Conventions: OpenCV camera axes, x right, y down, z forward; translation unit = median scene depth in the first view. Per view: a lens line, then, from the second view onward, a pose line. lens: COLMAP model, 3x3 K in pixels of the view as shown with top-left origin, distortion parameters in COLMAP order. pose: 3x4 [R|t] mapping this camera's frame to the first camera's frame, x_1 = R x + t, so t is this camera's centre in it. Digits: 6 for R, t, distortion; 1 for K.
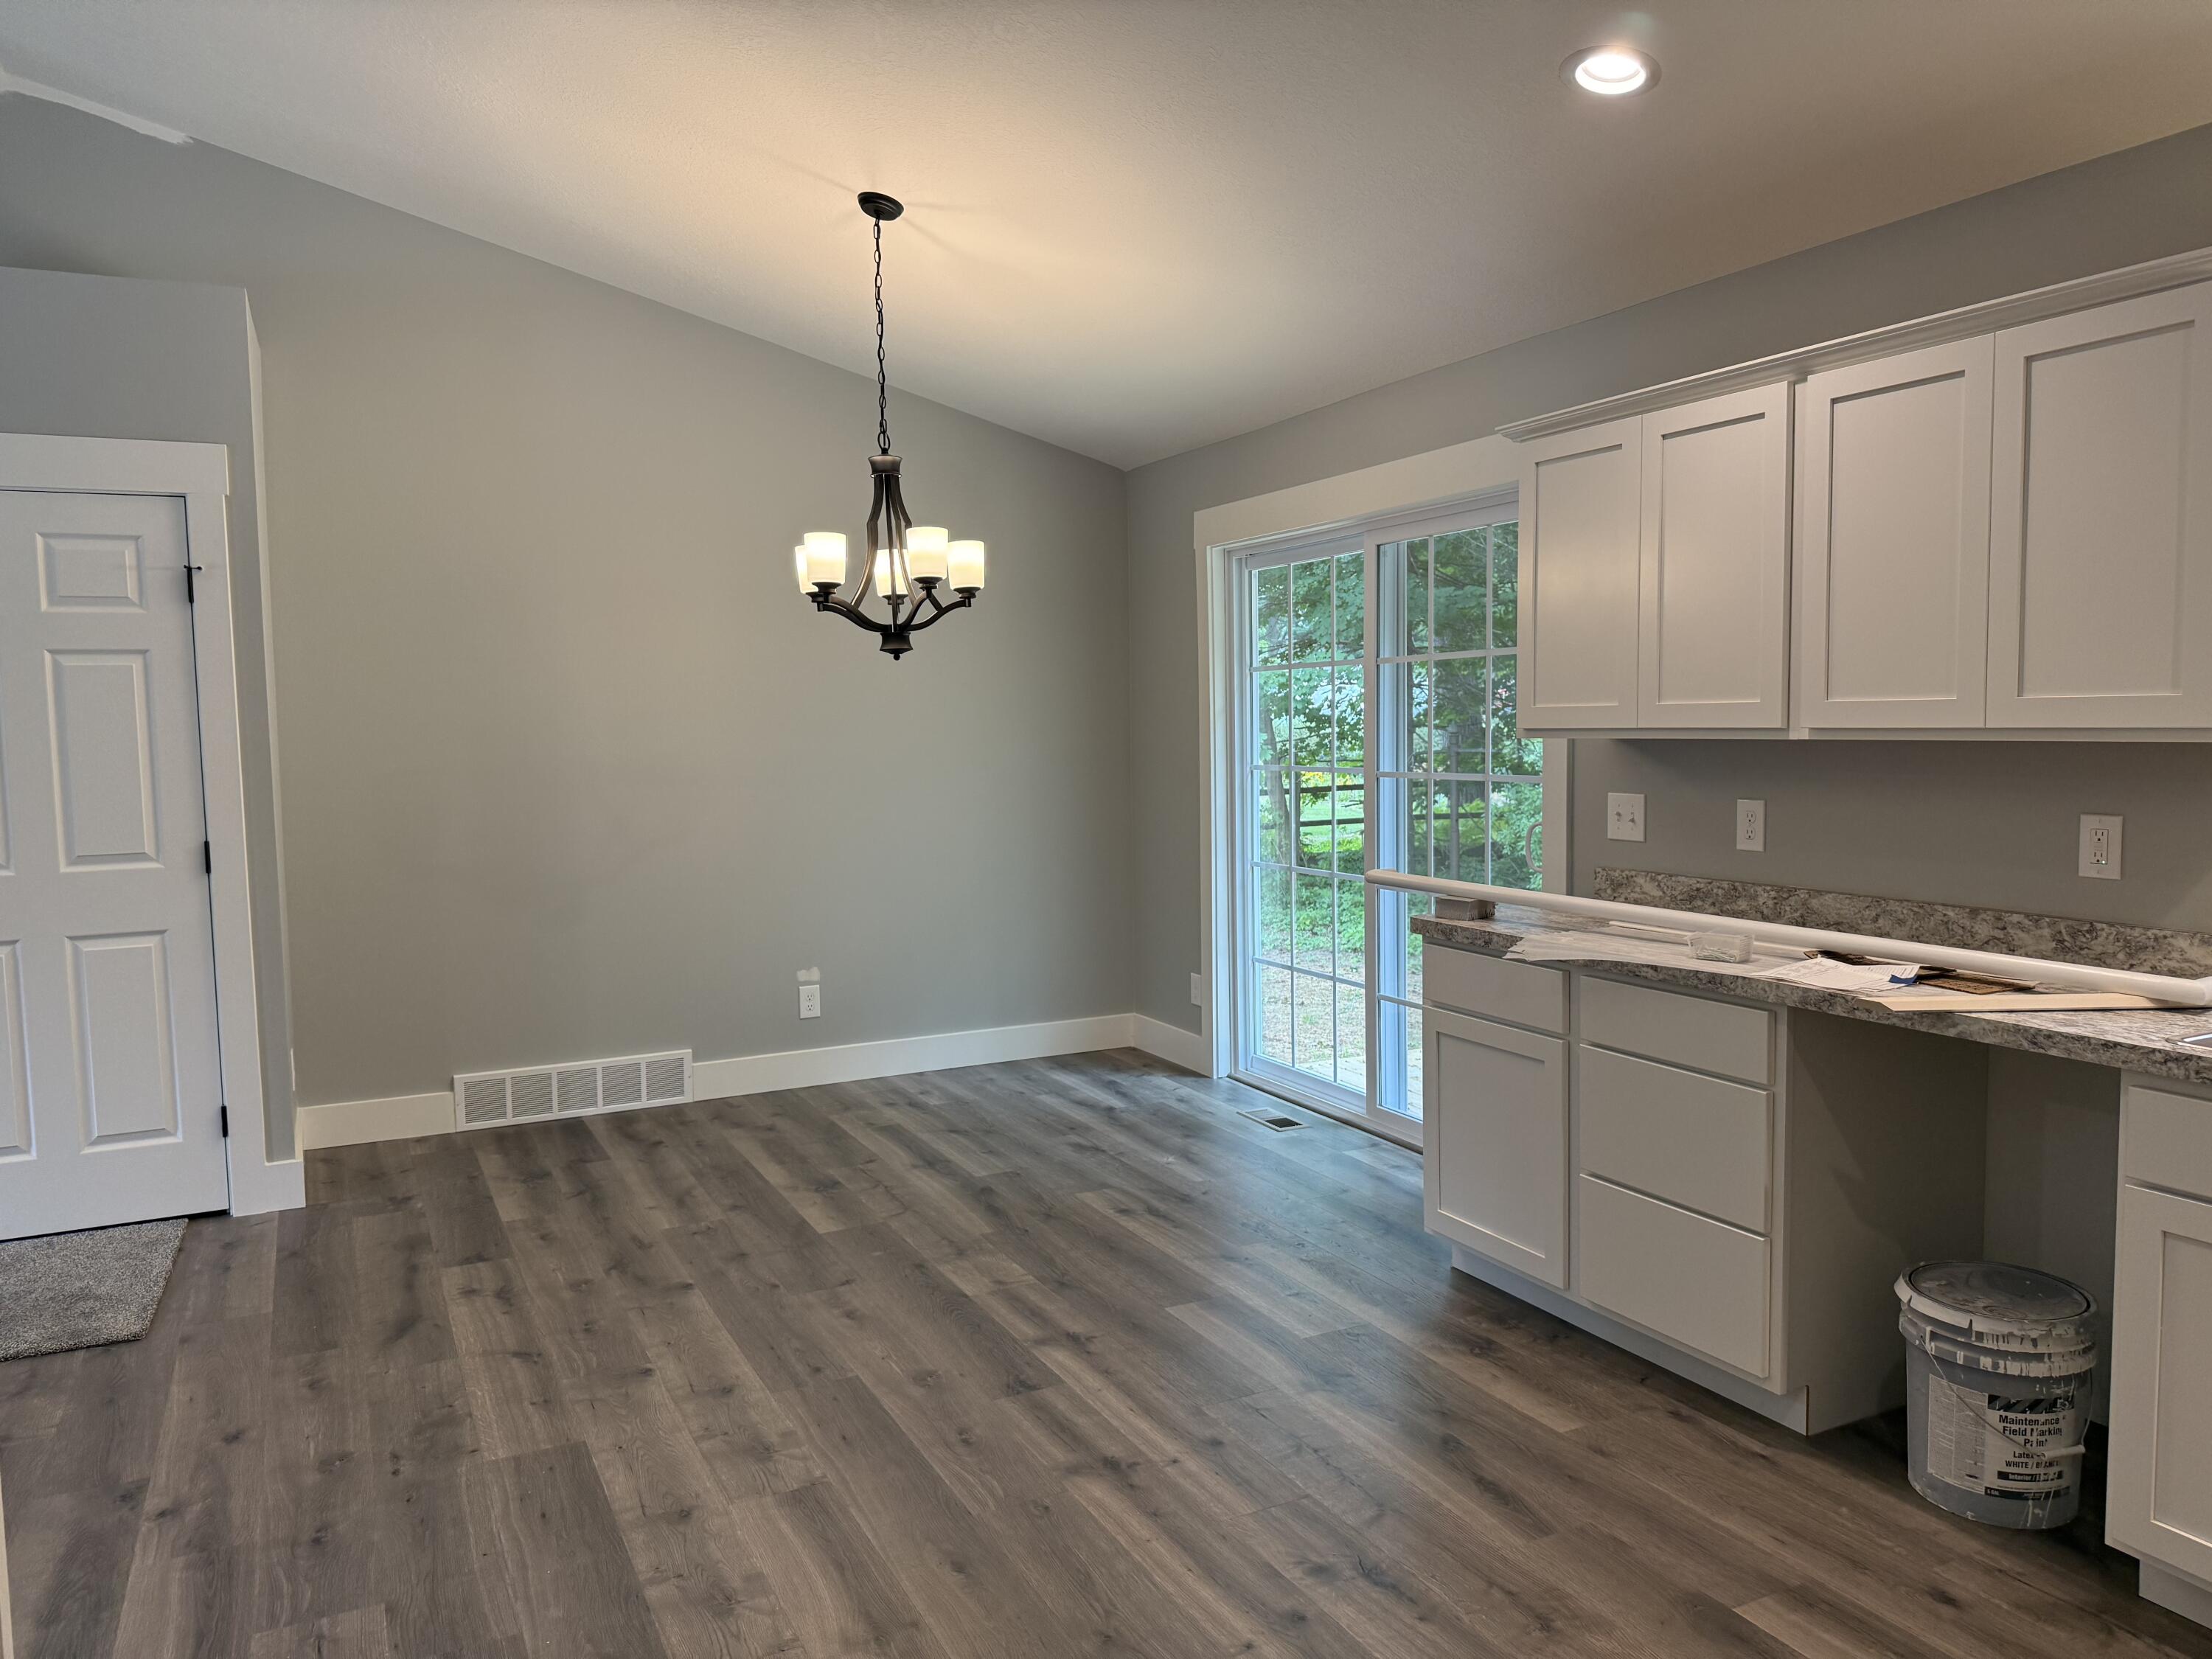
lens RADIAL K [[1546.8, 0, 1080.1], [0, 1546.8, 824.2], [0, 0, 1]] dist [0.063286, -0.074343]
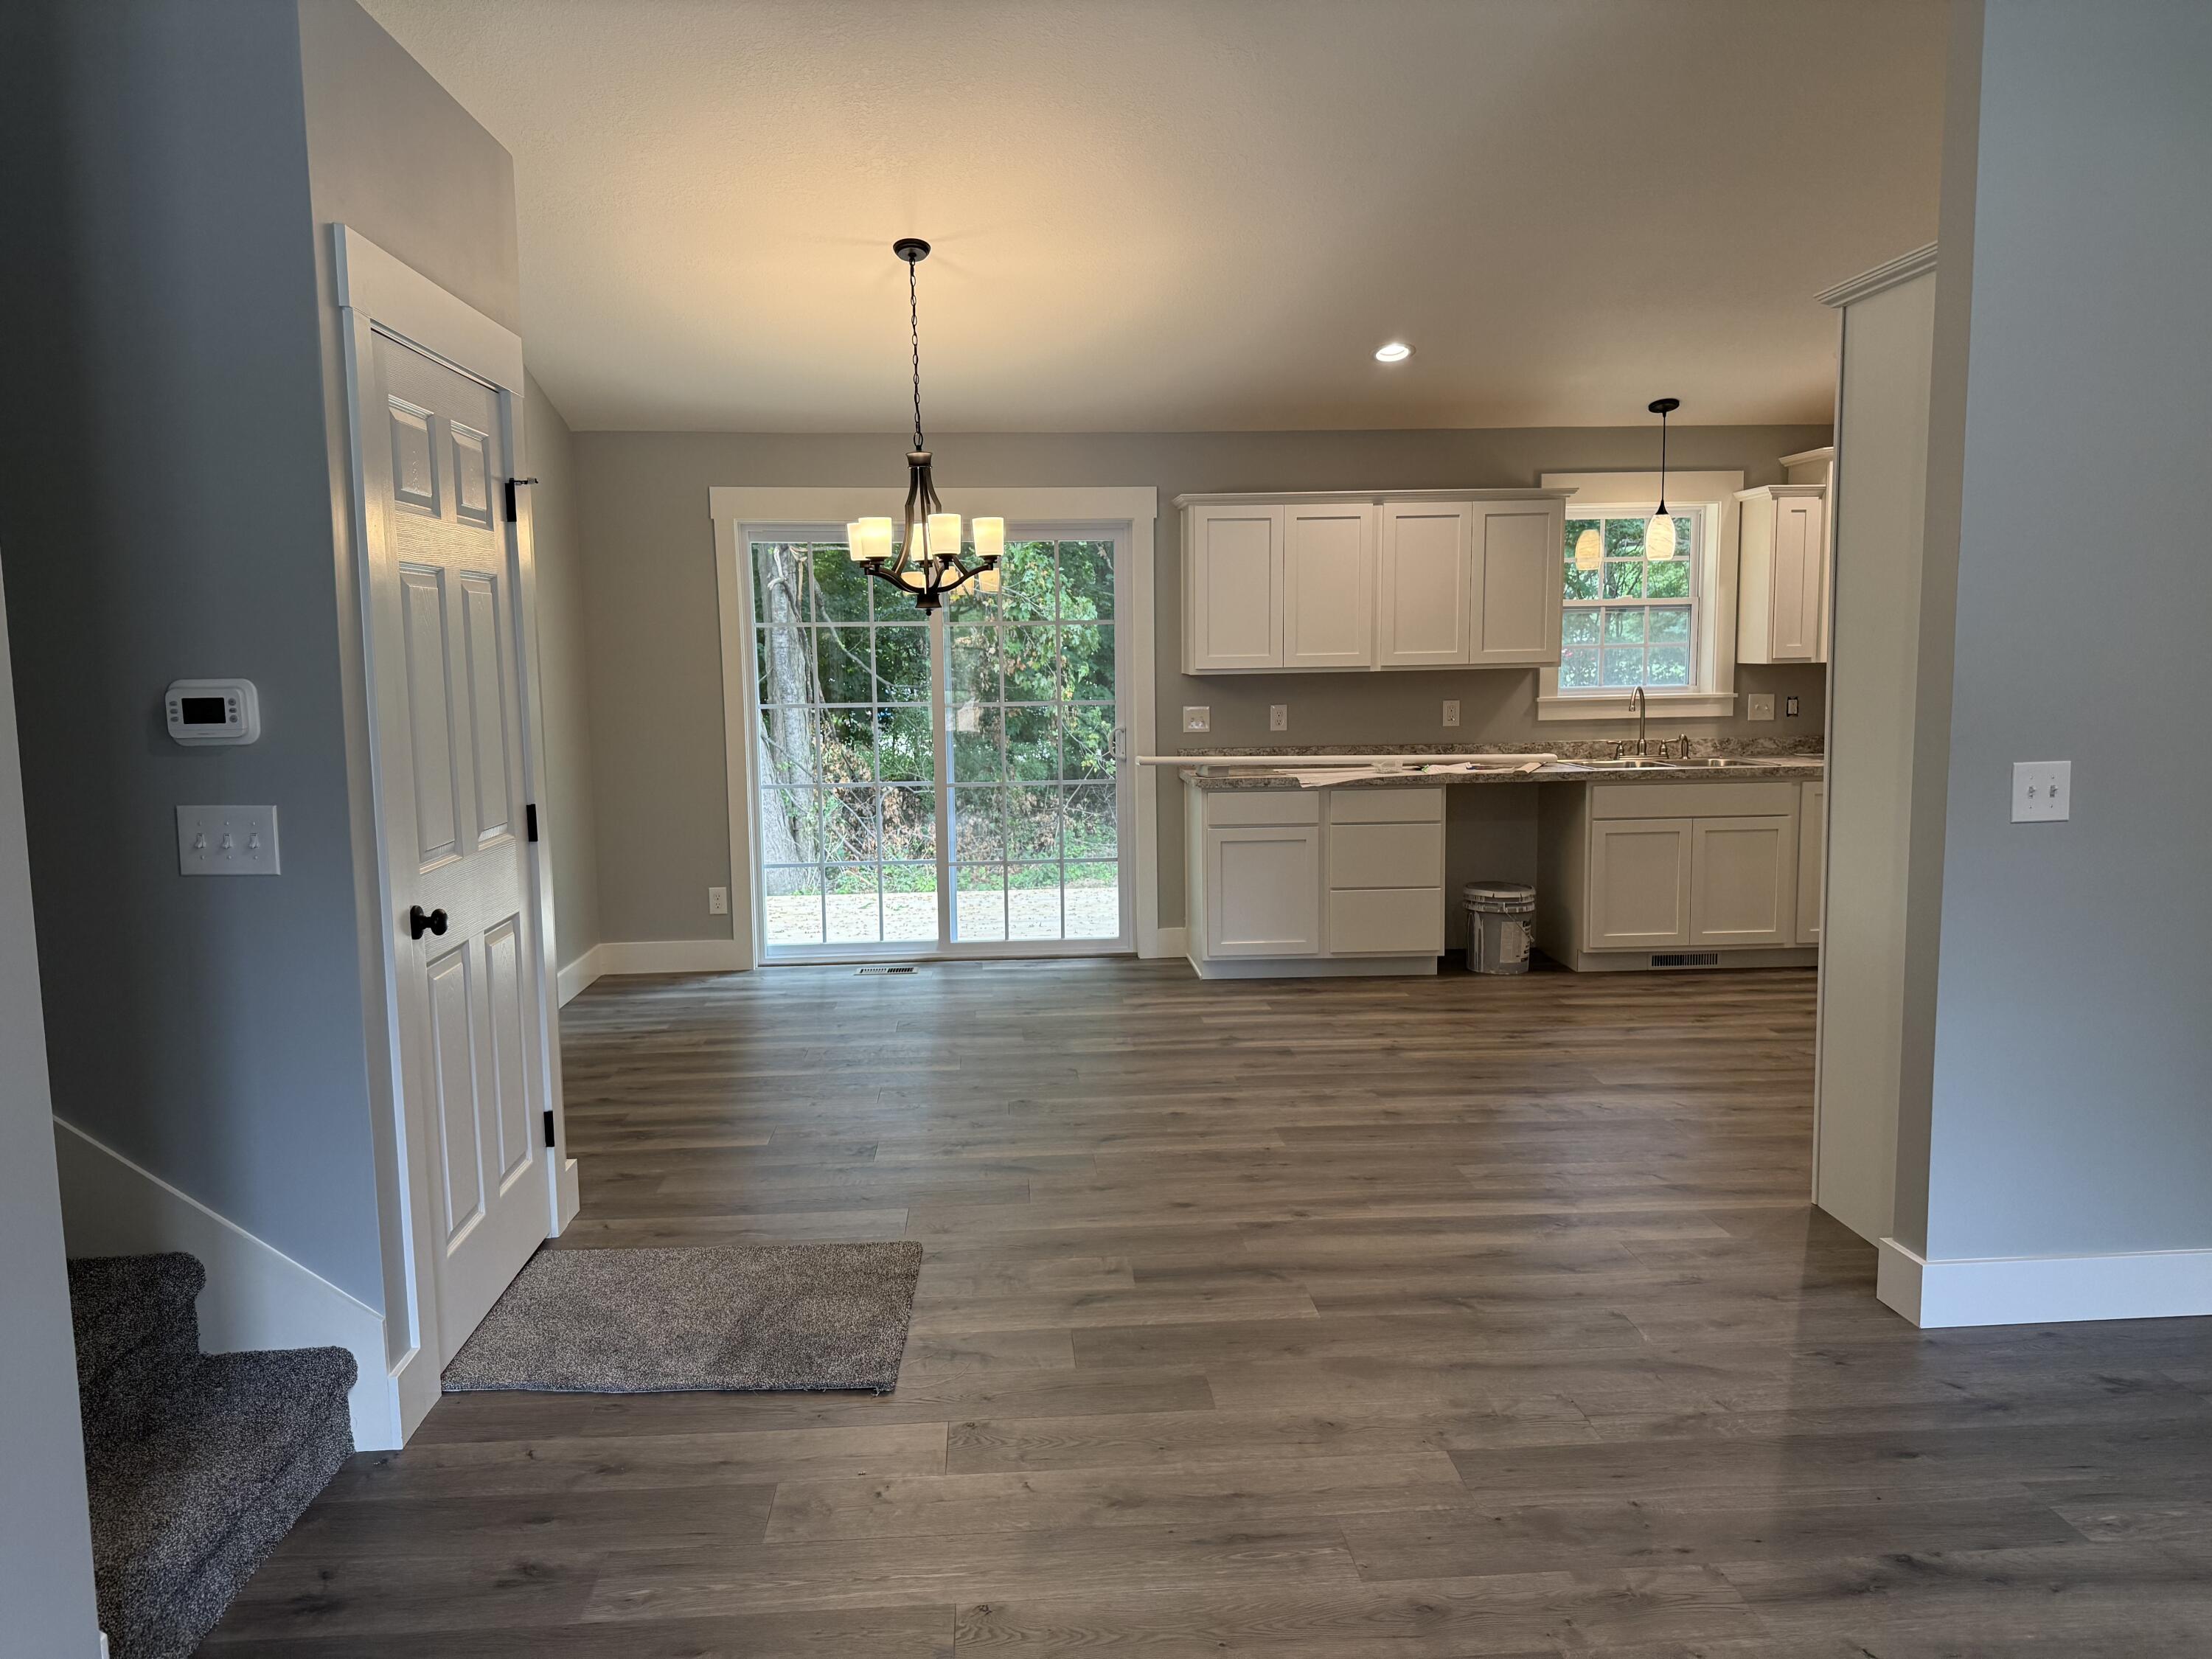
lens RADIAL K [[1546.8, 0, 1084.6], [0, 1546.8, 834.6], [0, 0, 1]] dist [0.063286, -0.074343]
pose [[0.386400, -0.098296, 0.917079, -1.263246], [0.072690, 0.994458, 0.075963, -0.015931], [-0.919462, 0.037311, 0.391403, 0.404832]]
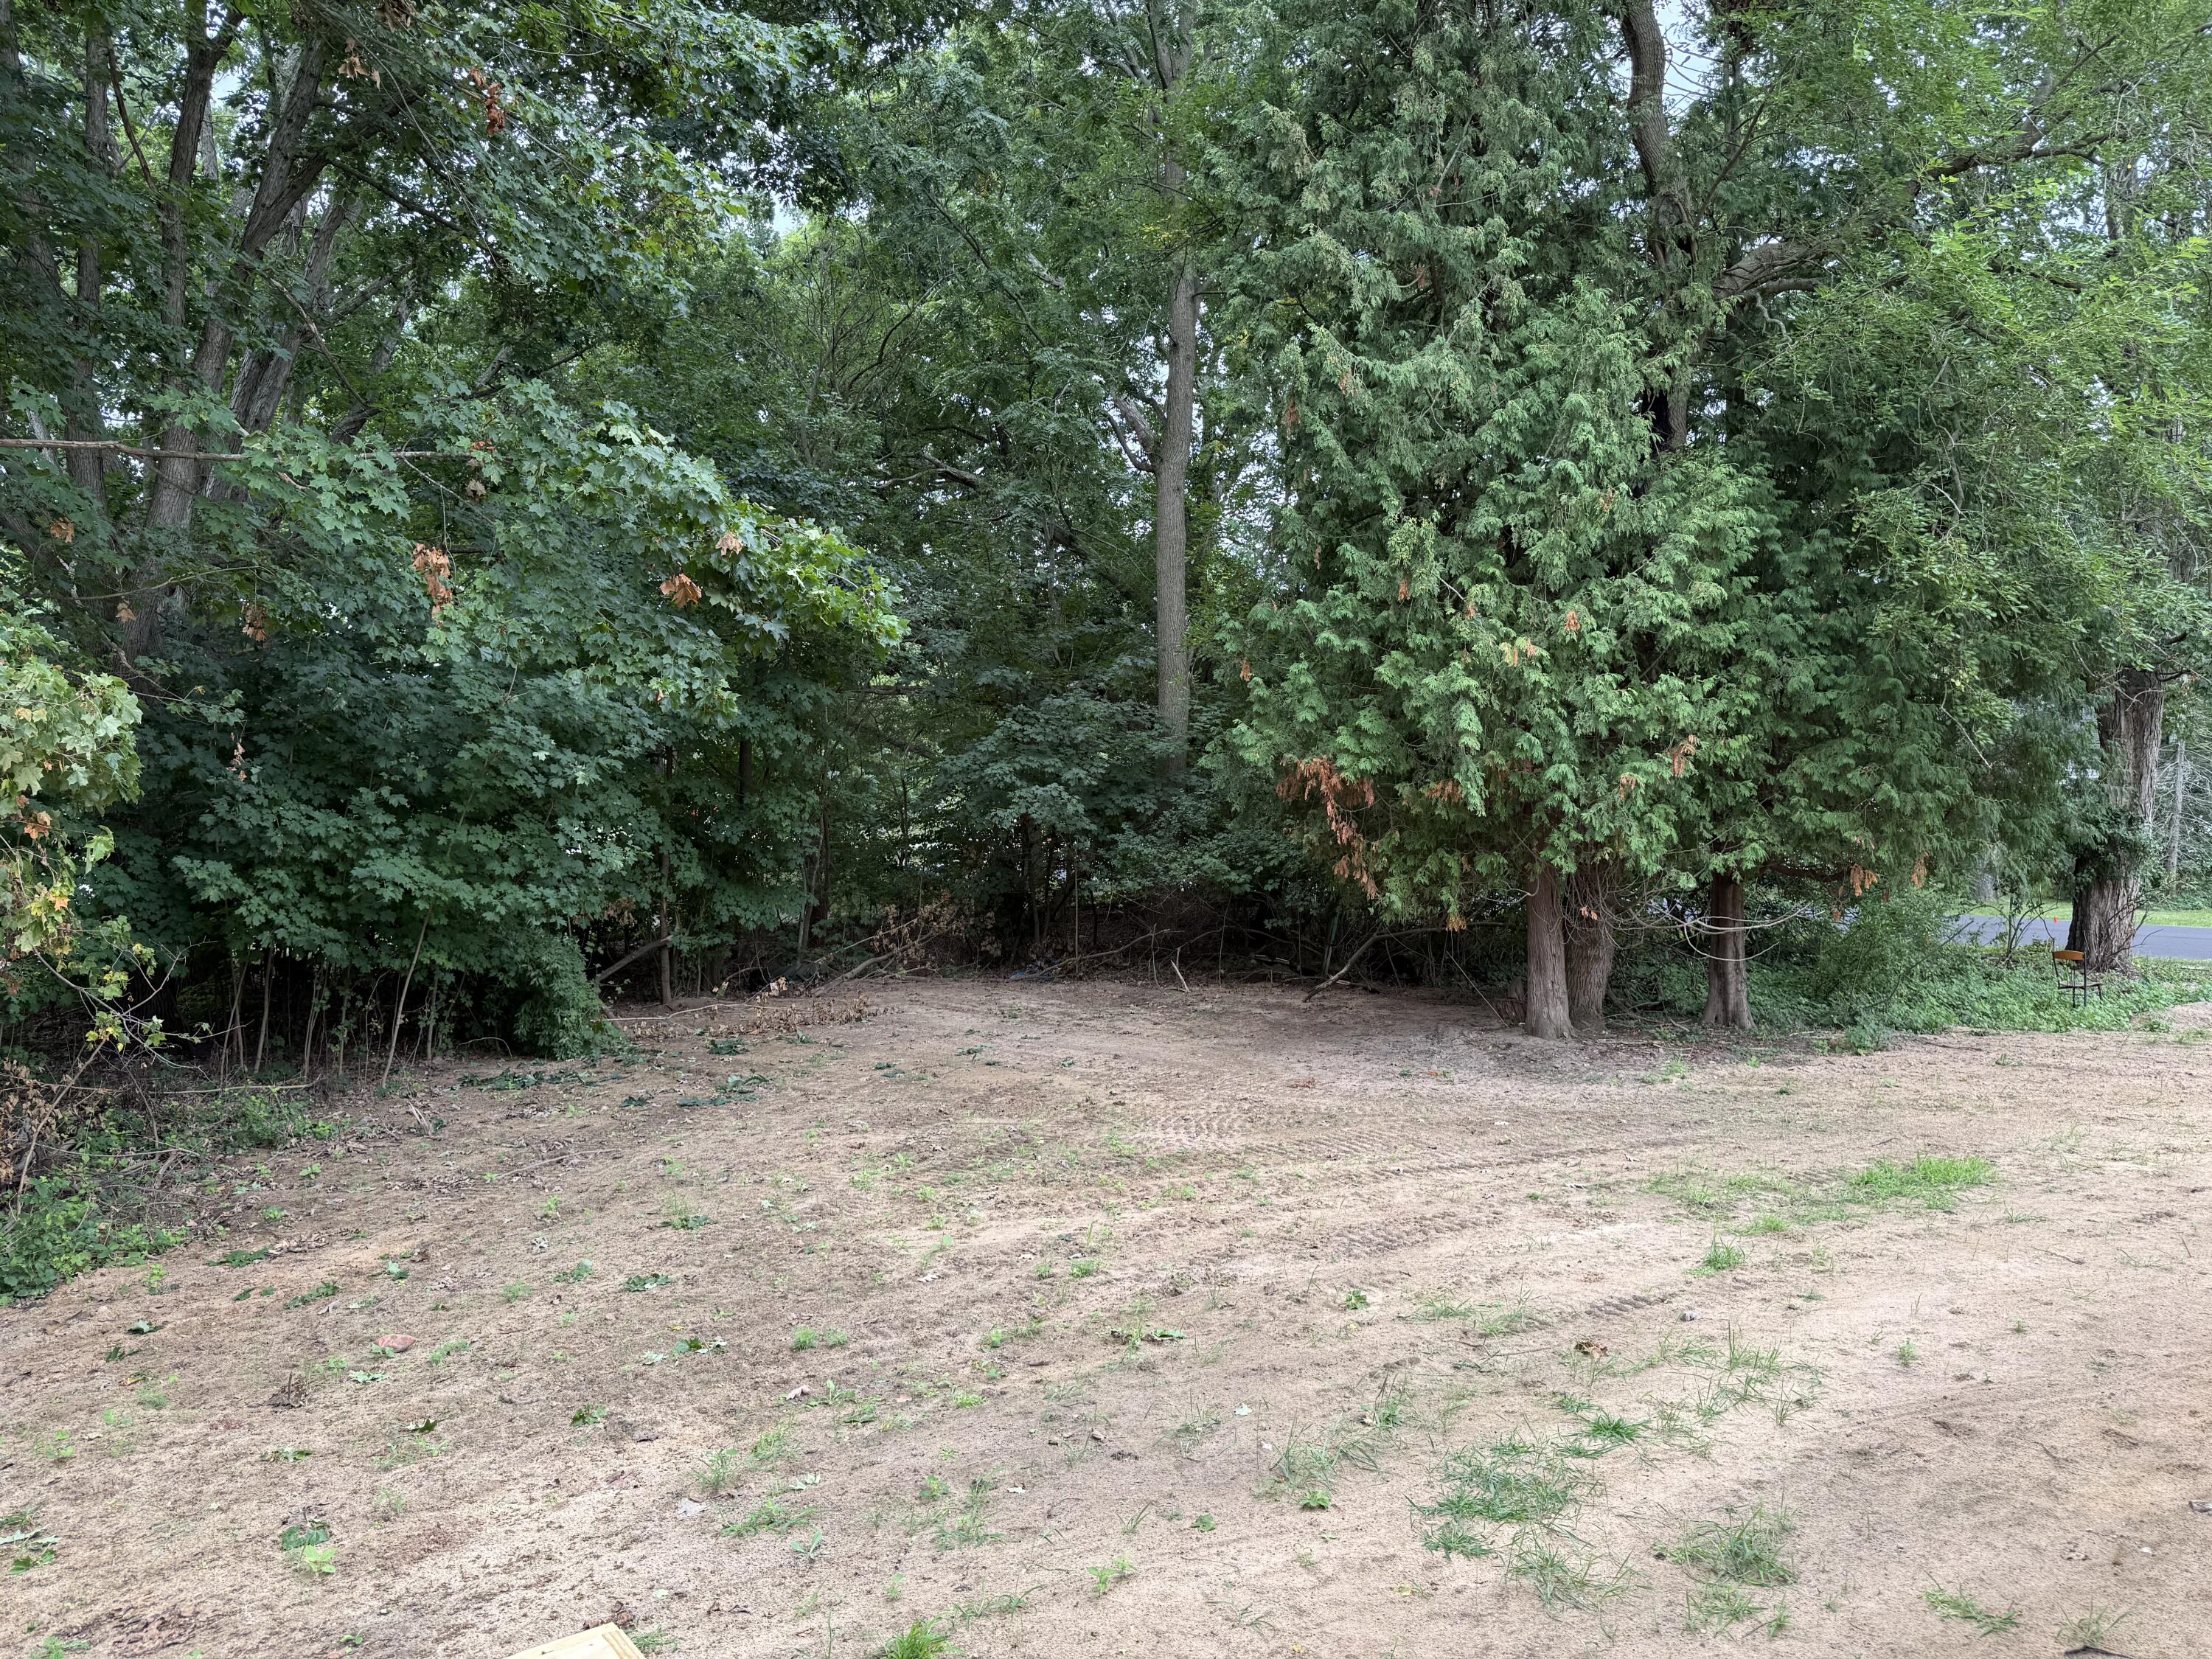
lens RADIAL K [[1546.8, 0, 1119.1], [0, 1546.8, 826.6], [0, 0, 1]] dist [0.063286, -0.074343]
pose [[-0.198822, 0.000694, 0.980035, 0.300670], [0.085285, 0.996218, 0.016596, -0.079787], [-0.976318, 0.086882, -0.198129, 1.101381]]
